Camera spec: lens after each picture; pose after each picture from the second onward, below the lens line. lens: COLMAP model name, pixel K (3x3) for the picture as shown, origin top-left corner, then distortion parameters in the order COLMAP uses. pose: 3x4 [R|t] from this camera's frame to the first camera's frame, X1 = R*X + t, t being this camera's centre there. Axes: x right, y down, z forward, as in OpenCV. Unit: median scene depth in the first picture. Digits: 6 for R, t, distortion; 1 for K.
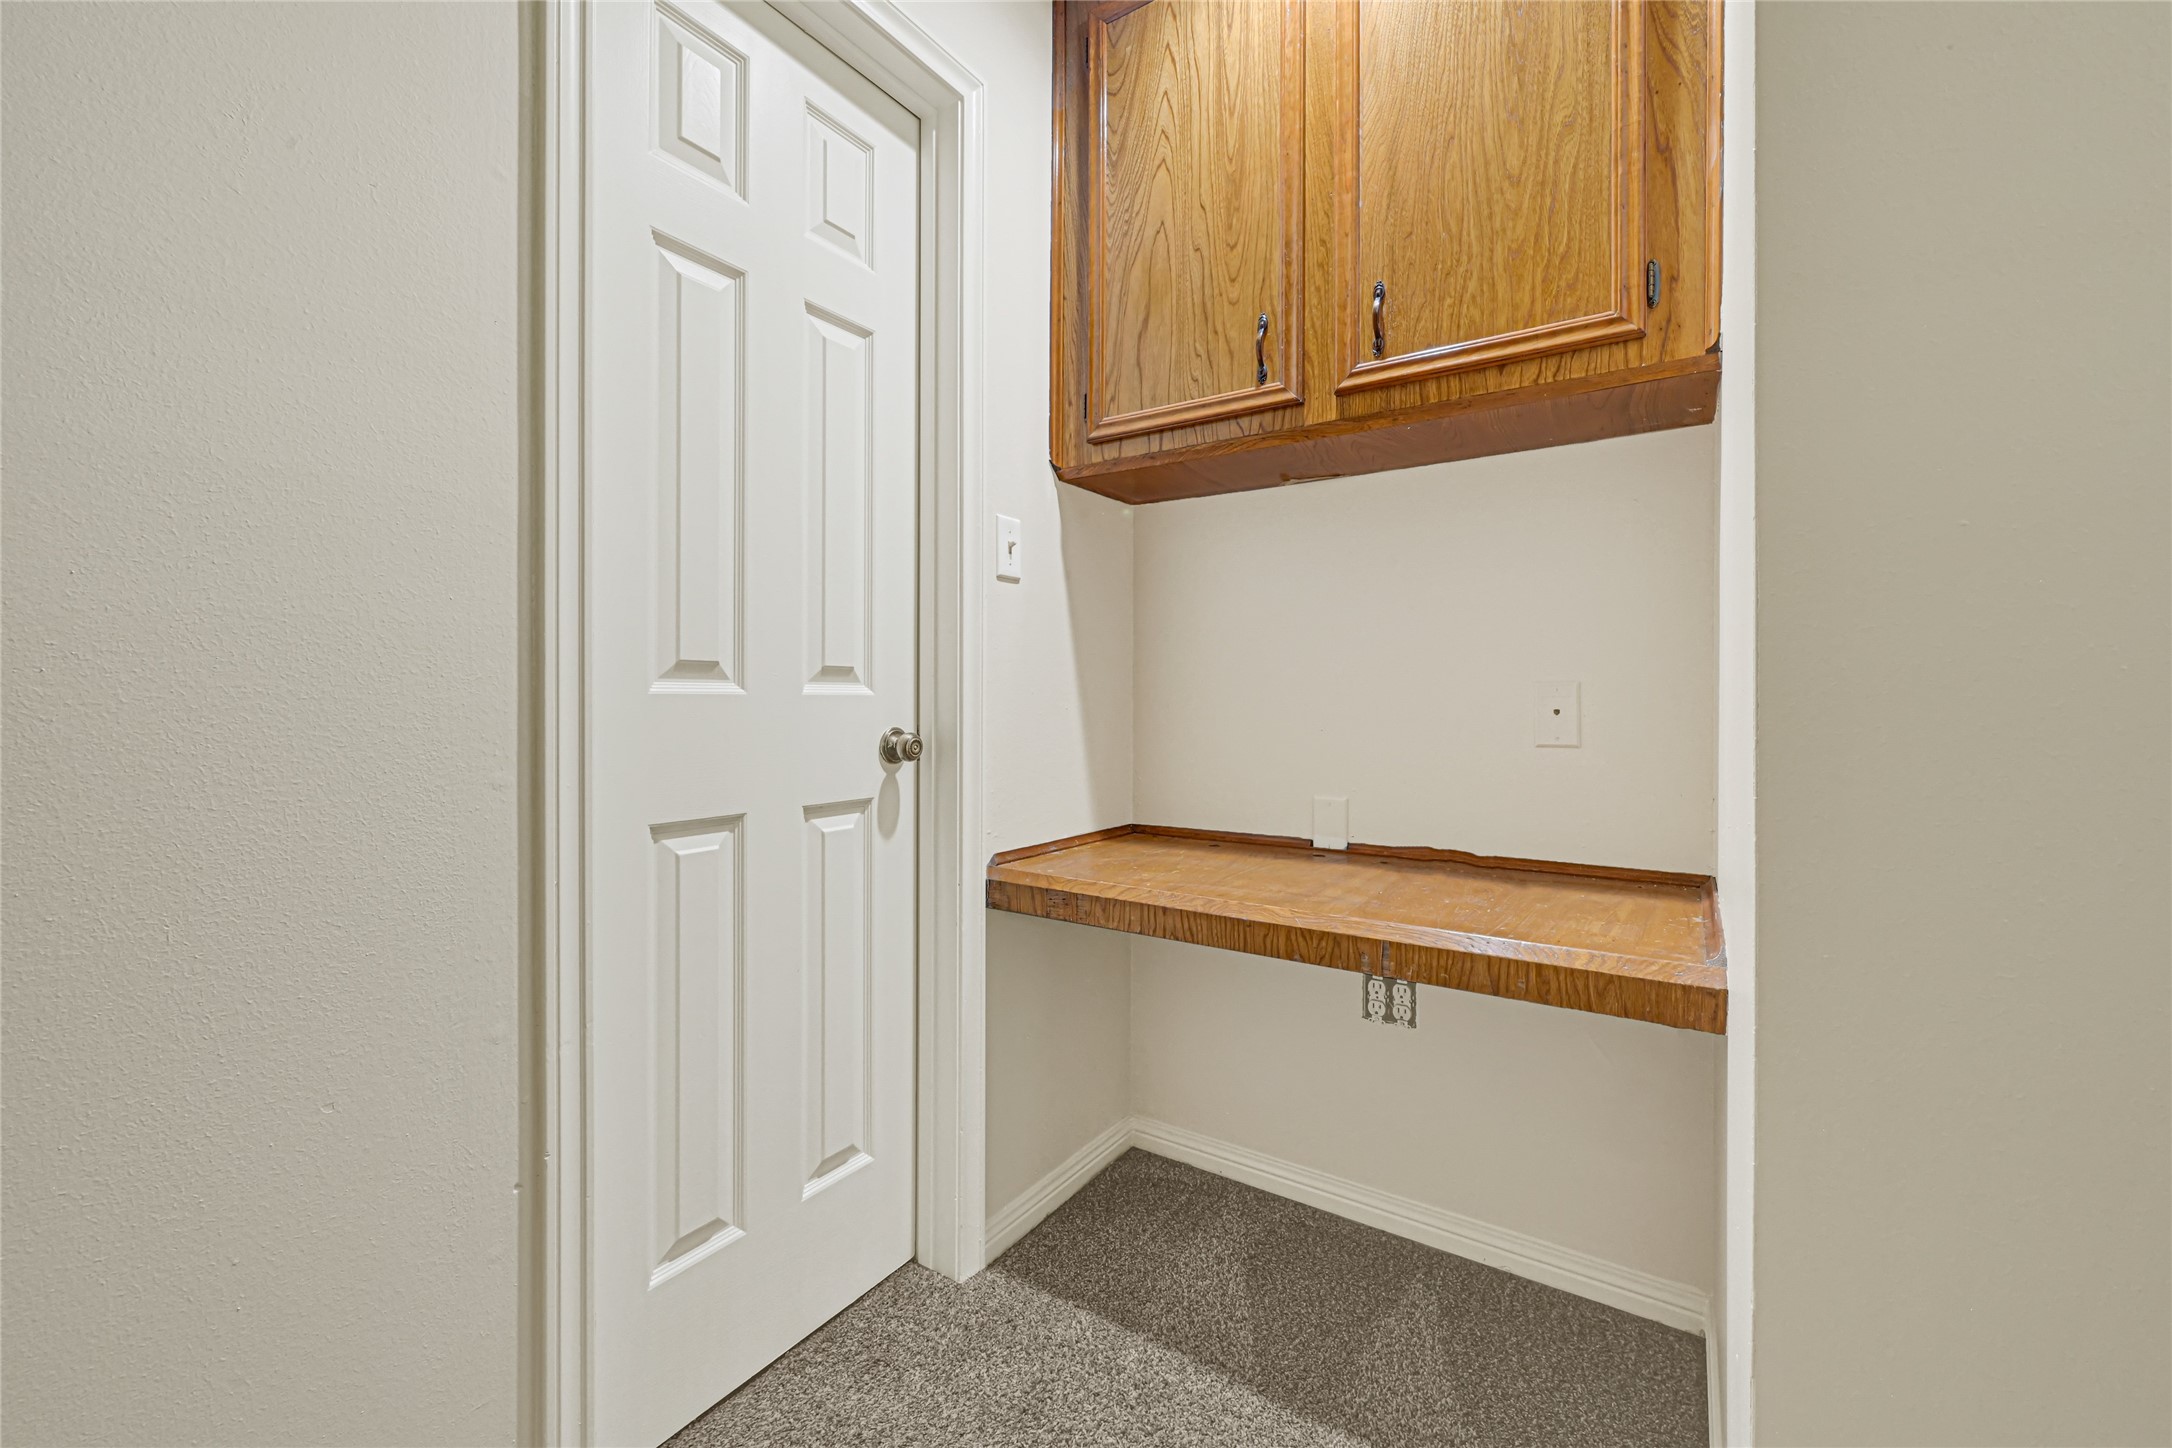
lens RADIAL K [[881.2, 0, 1086.0], [0, 881.2, 724.0], [0, 0, 1]] dist [0.000111, -0.000112]
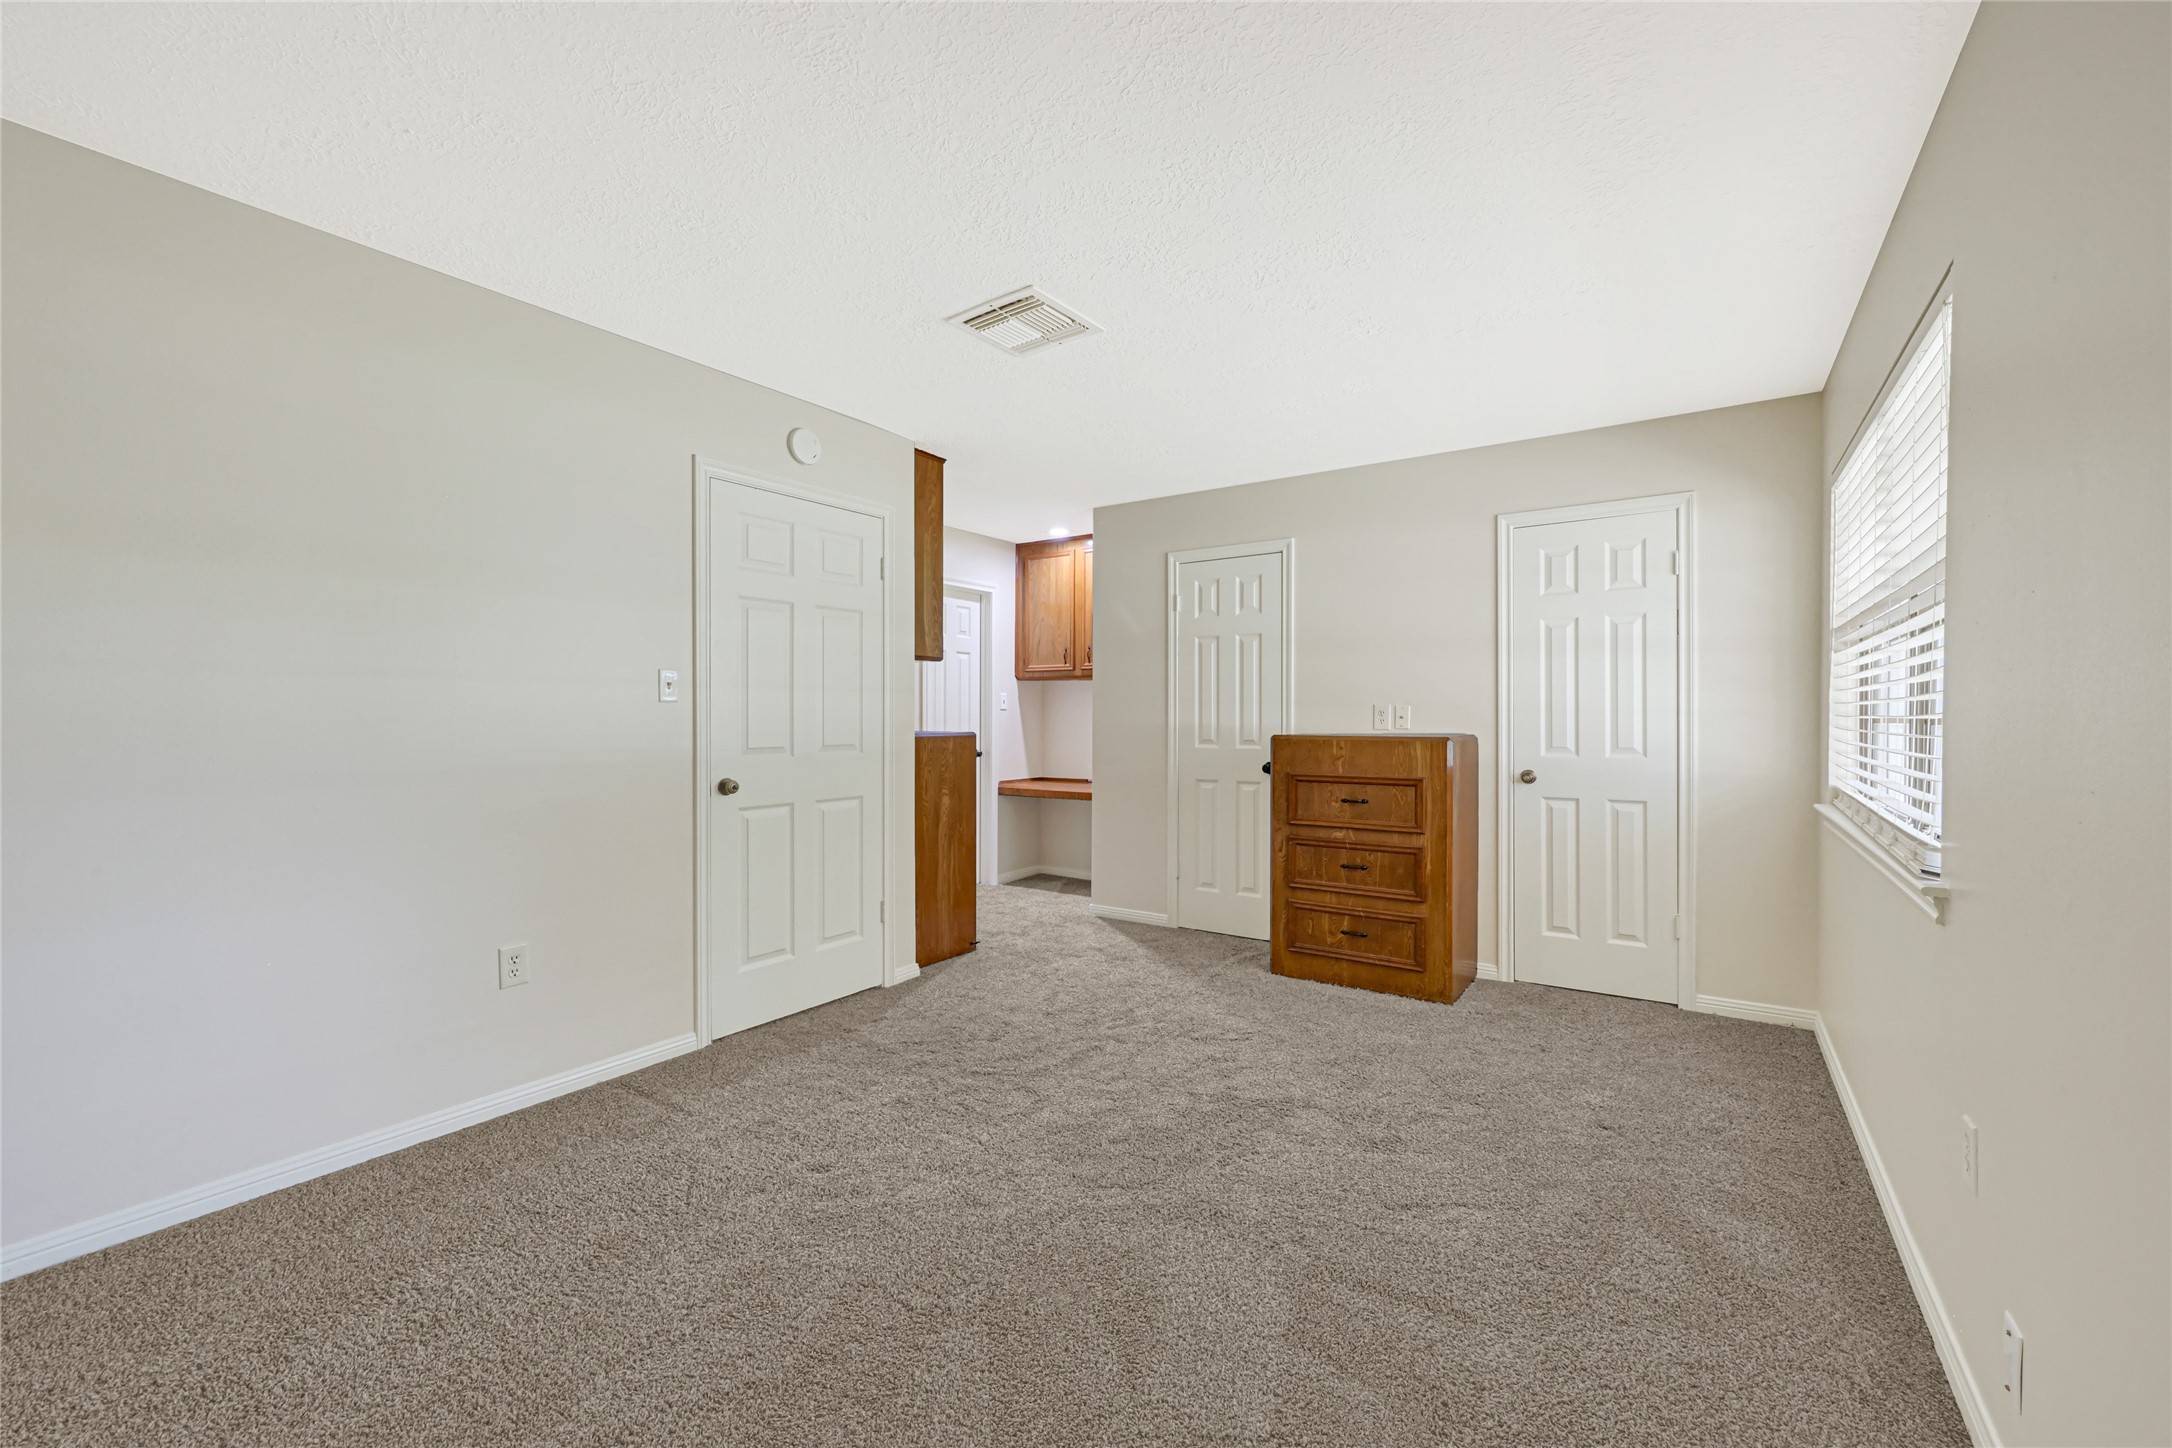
lens RADIAL K [[881.2, 0, 1086.0], [0, 881.2, 724.0], [0, 0, 1]] dist [0.000111, -0.000112]
pose [[0.999986, -0.004000, 0.003523, 0.258372], [0.004065, 0.999820, -0.018526, -0.030897], [-0.003448, 0.018540, 0.999822, -2.850271]]
